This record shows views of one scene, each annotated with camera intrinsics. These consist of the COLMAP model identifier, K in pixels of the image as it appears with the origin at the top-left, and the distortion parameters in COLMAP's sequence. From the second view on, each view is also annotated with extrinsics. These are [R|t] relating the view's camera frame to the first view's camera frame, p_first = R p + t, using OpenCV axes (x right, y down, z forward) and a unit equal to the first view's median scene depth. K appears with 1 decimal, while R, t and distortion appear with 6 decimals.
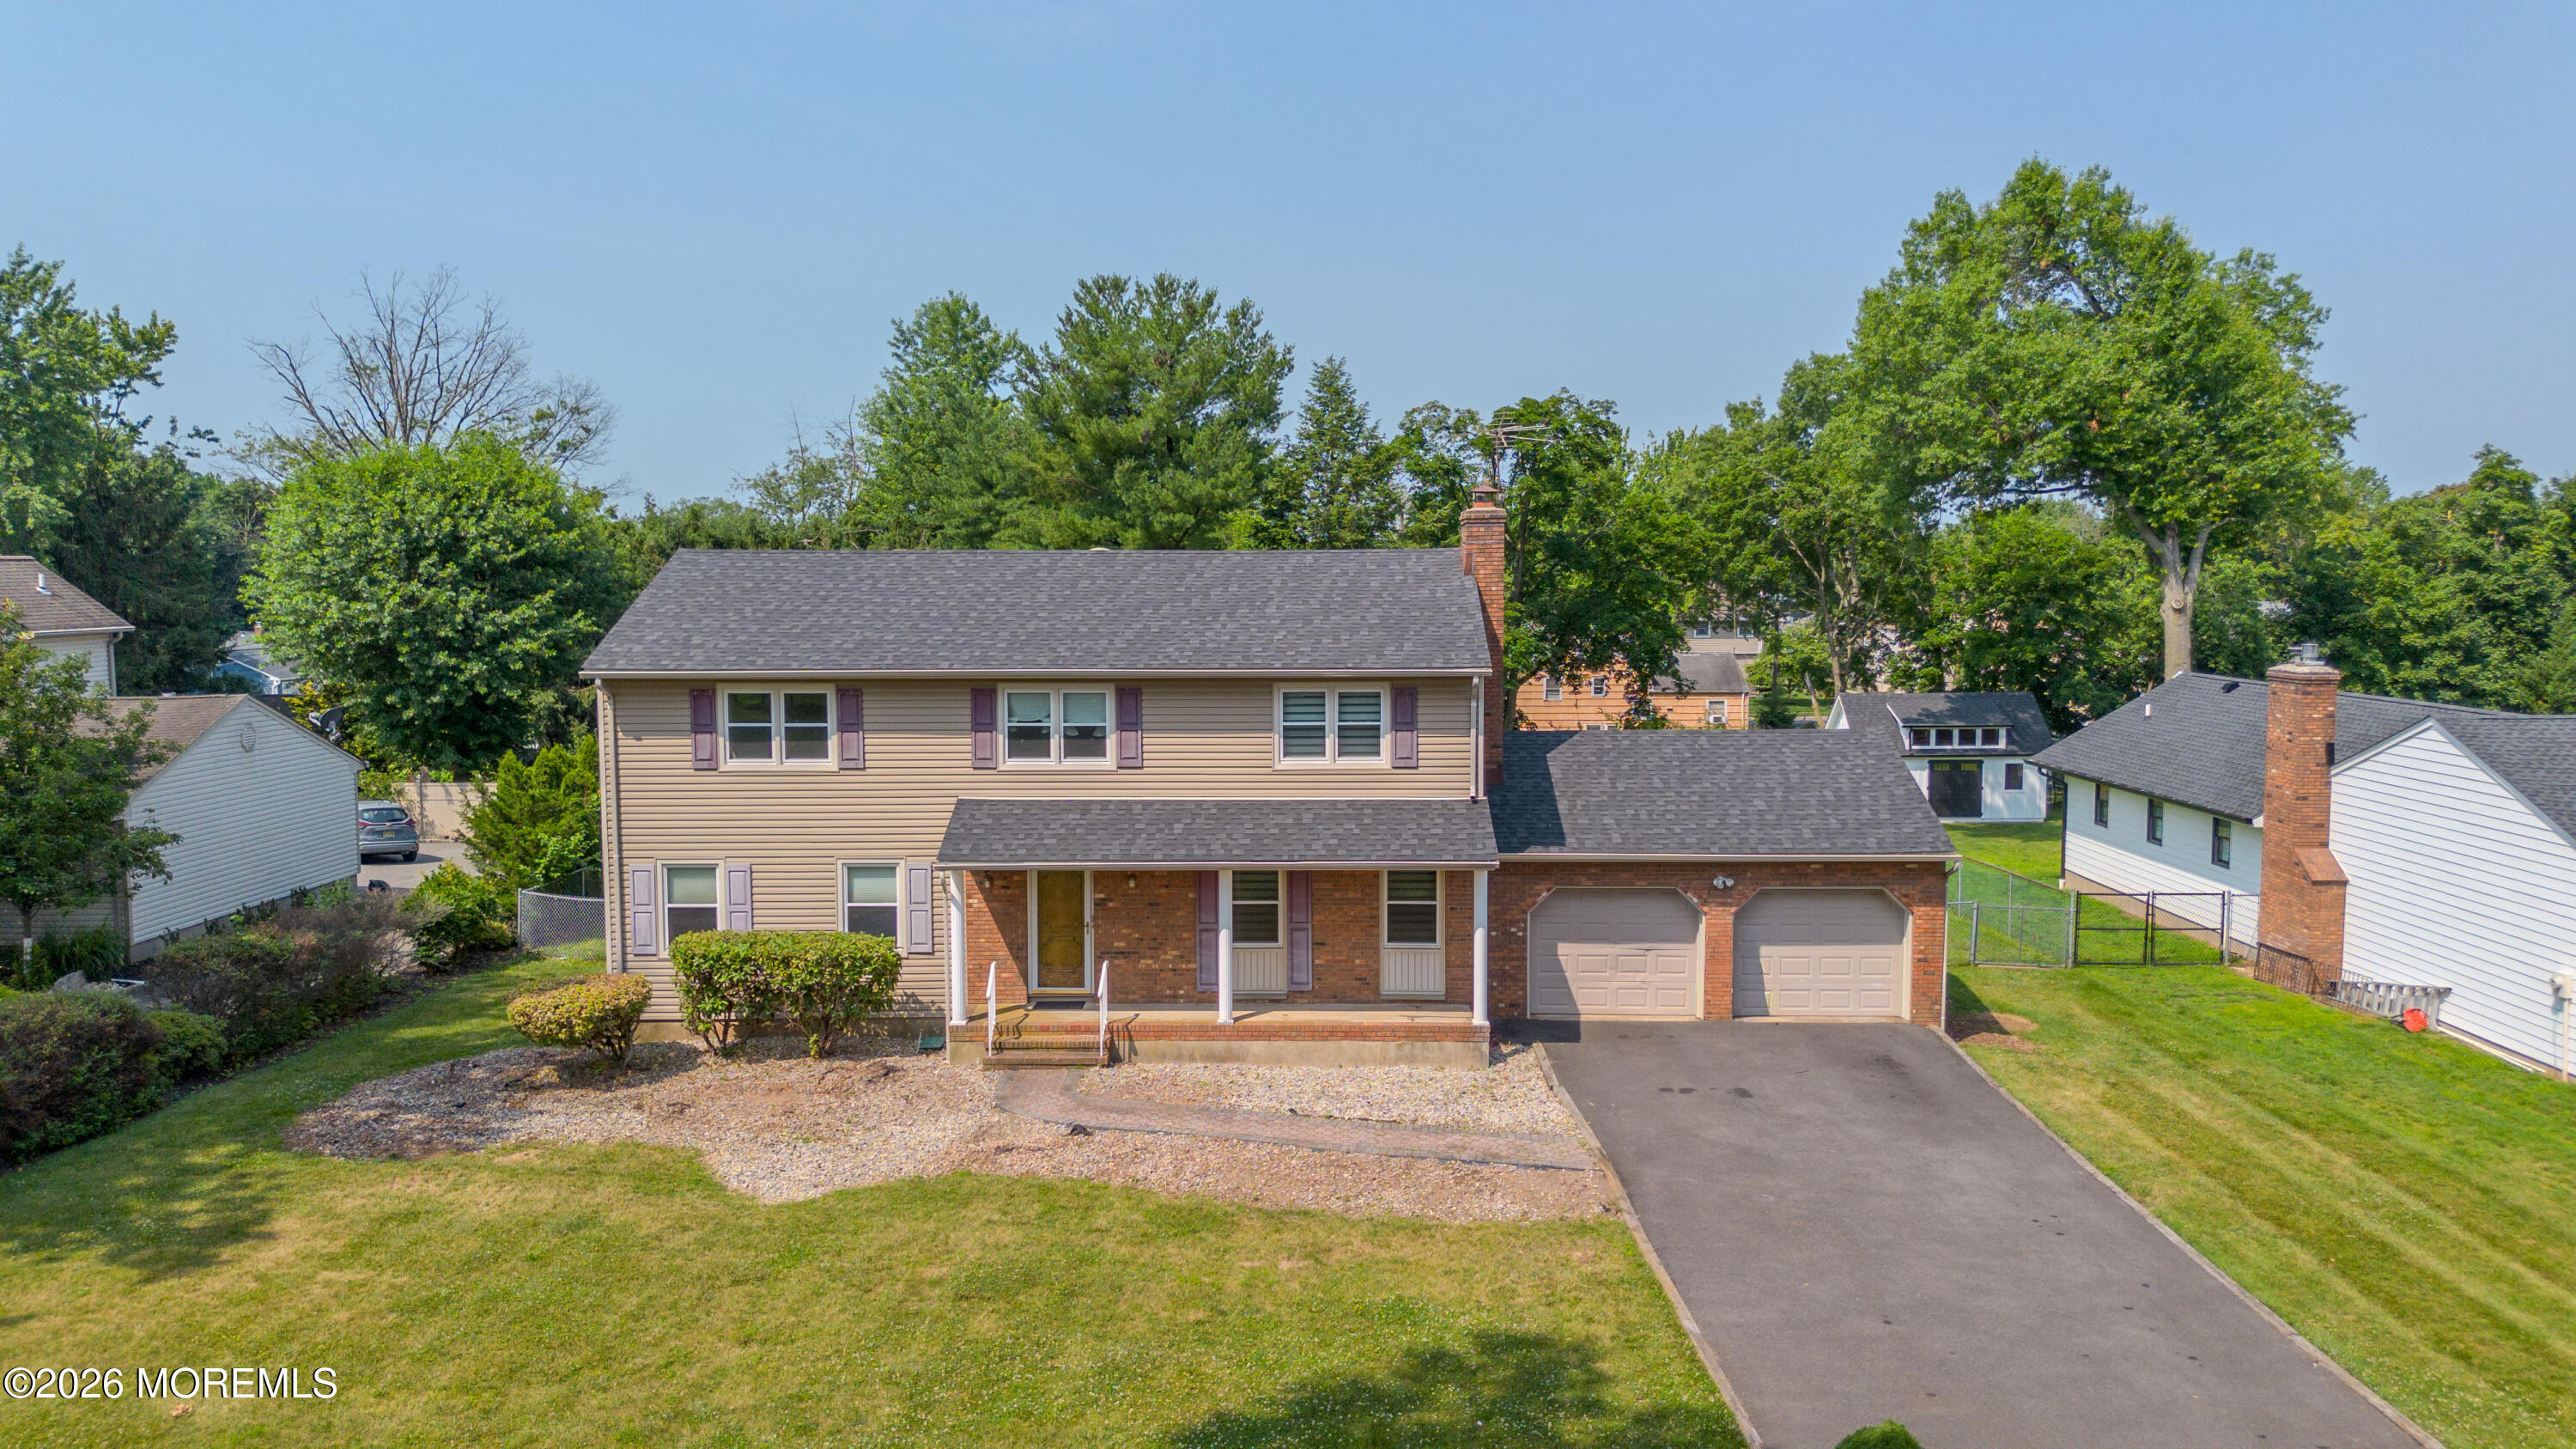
lens RADIAL K [[1826.8, 0, 1288.0], [0, 1826.8, 724.5], [0, 0, 1]] dist [0.072622, -0.078664]
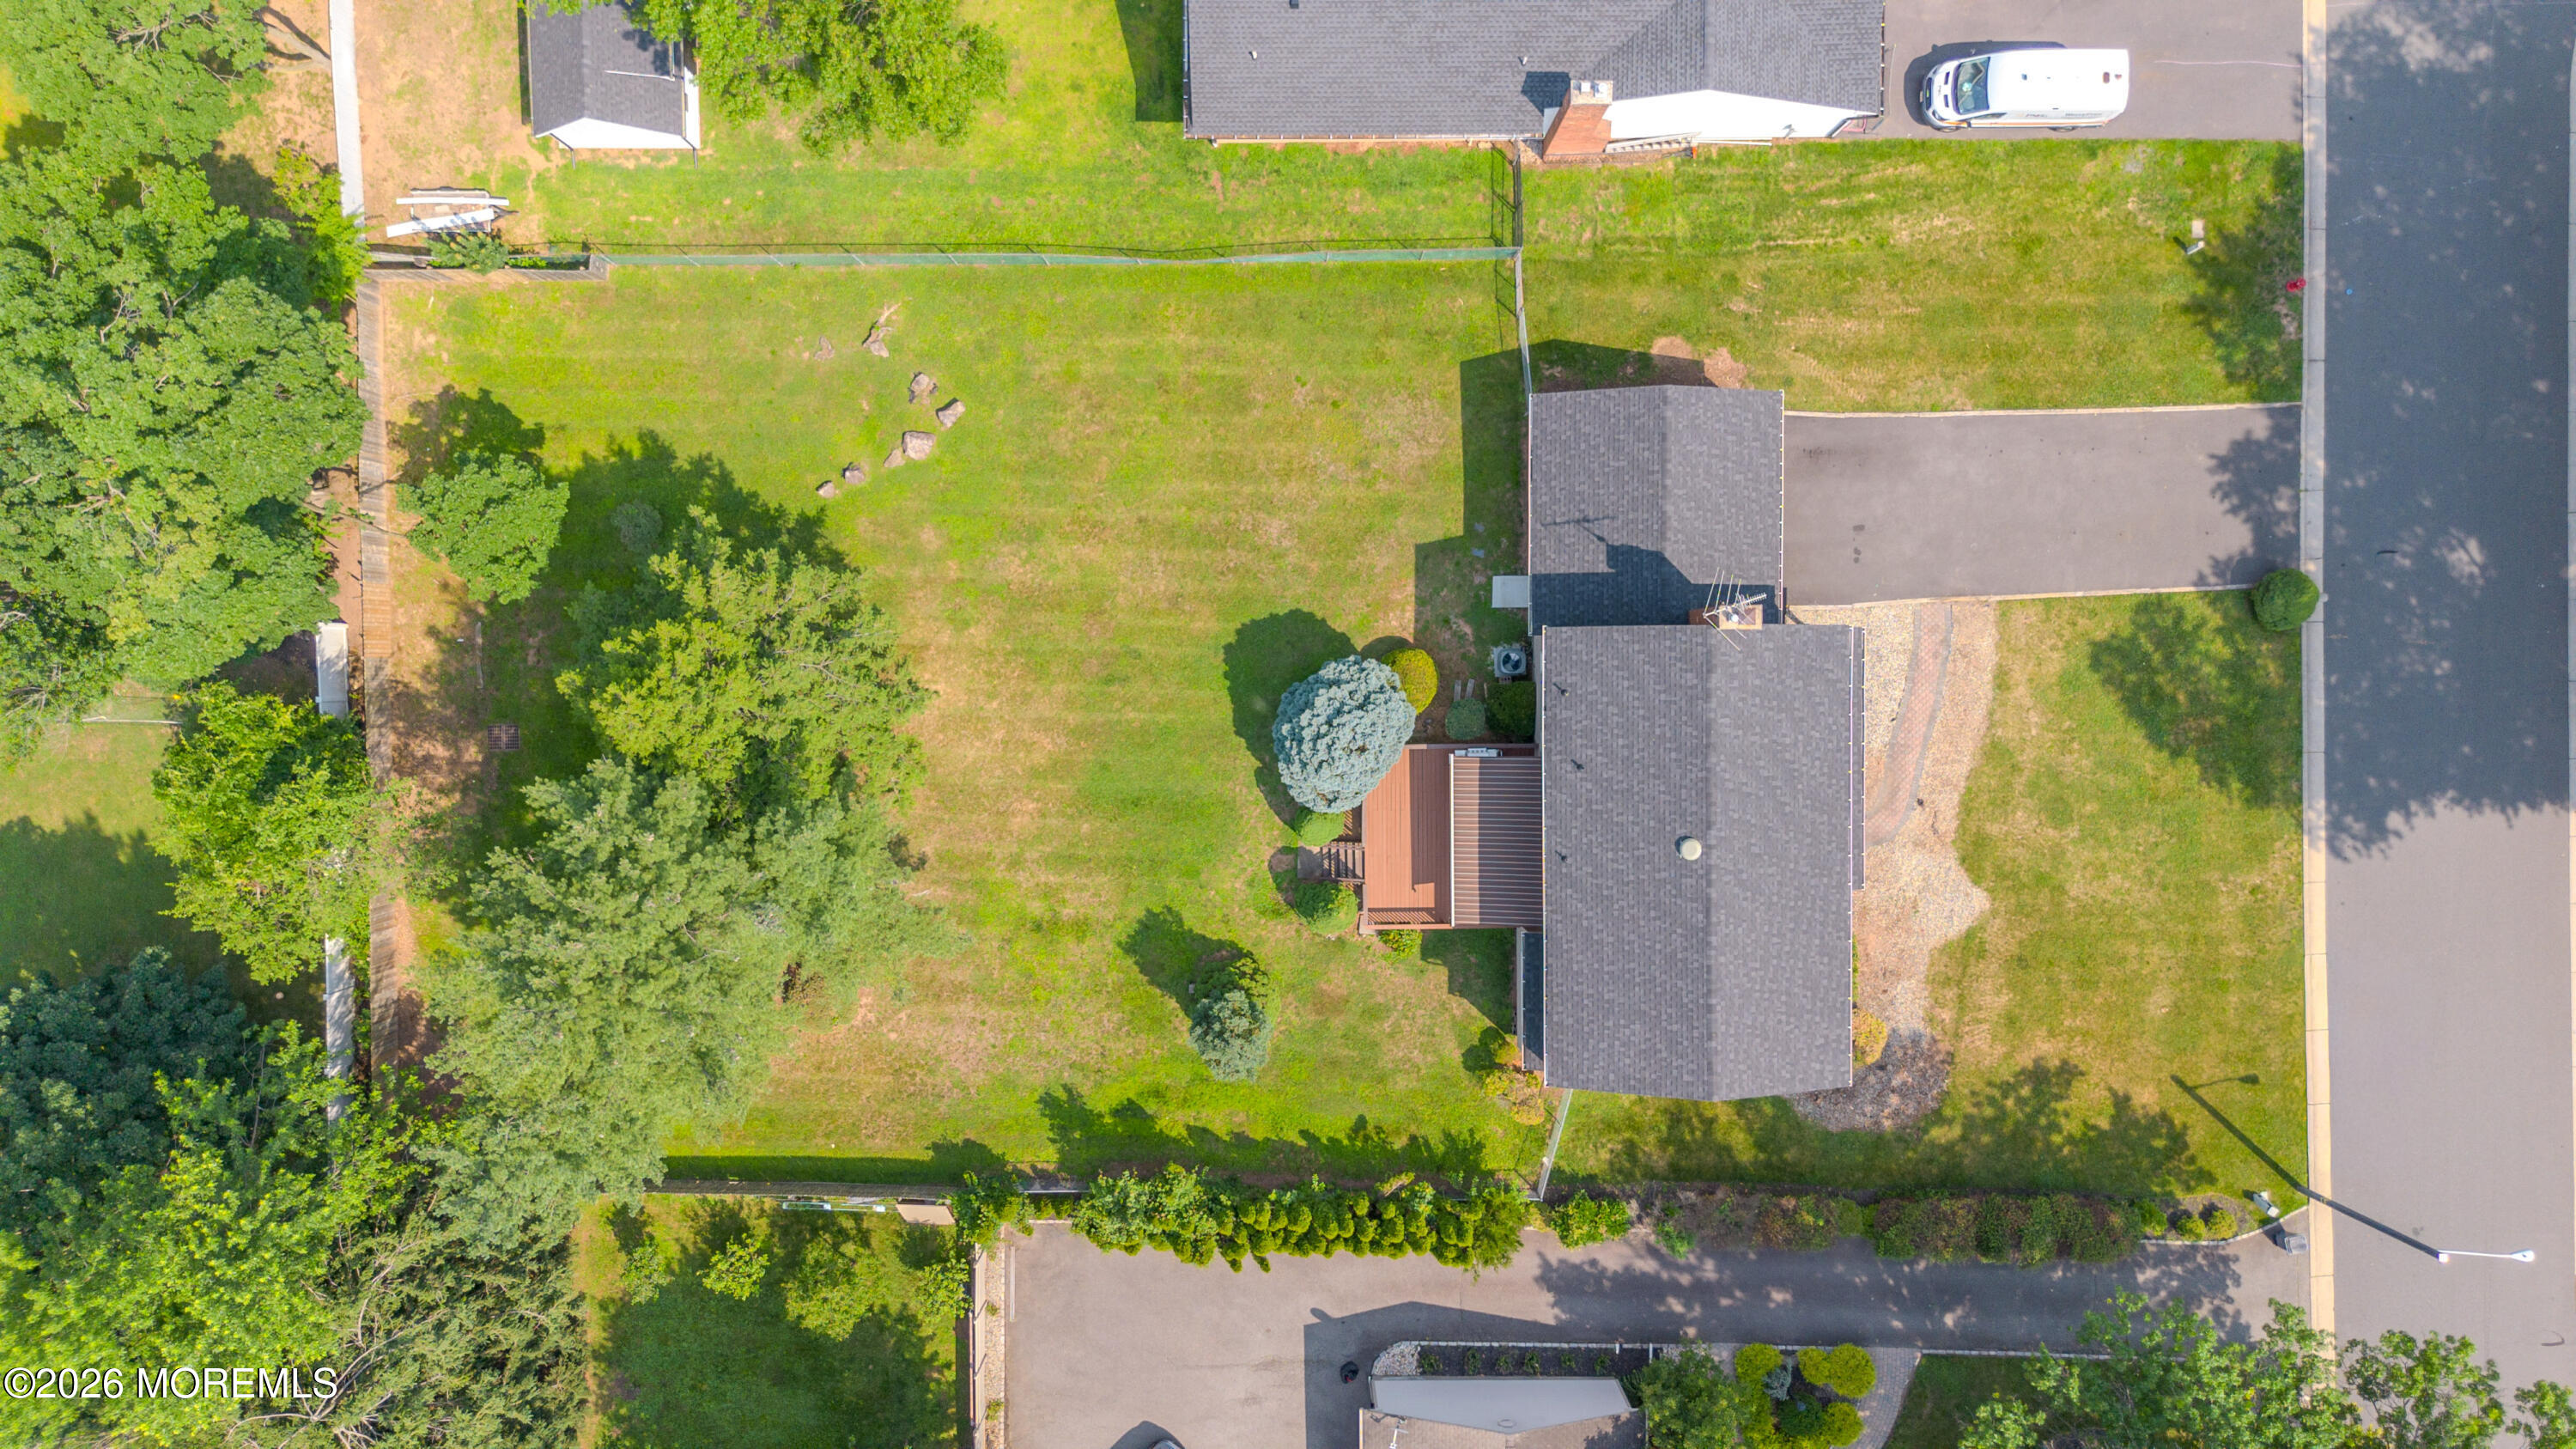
lens RADIAL K [[1821.6, 0, 1288.0], [0, 1821.6, 724.5], [0, 0, 1]] dist [0.075933, -0.077263]
pose [[-0.022481, -0.999584, -0.018073, 0.051746], [0.089392, -0.020015, 0.995795, -2.023897], [-0.995743, 0.020771, 0.089805, 1.399863]]
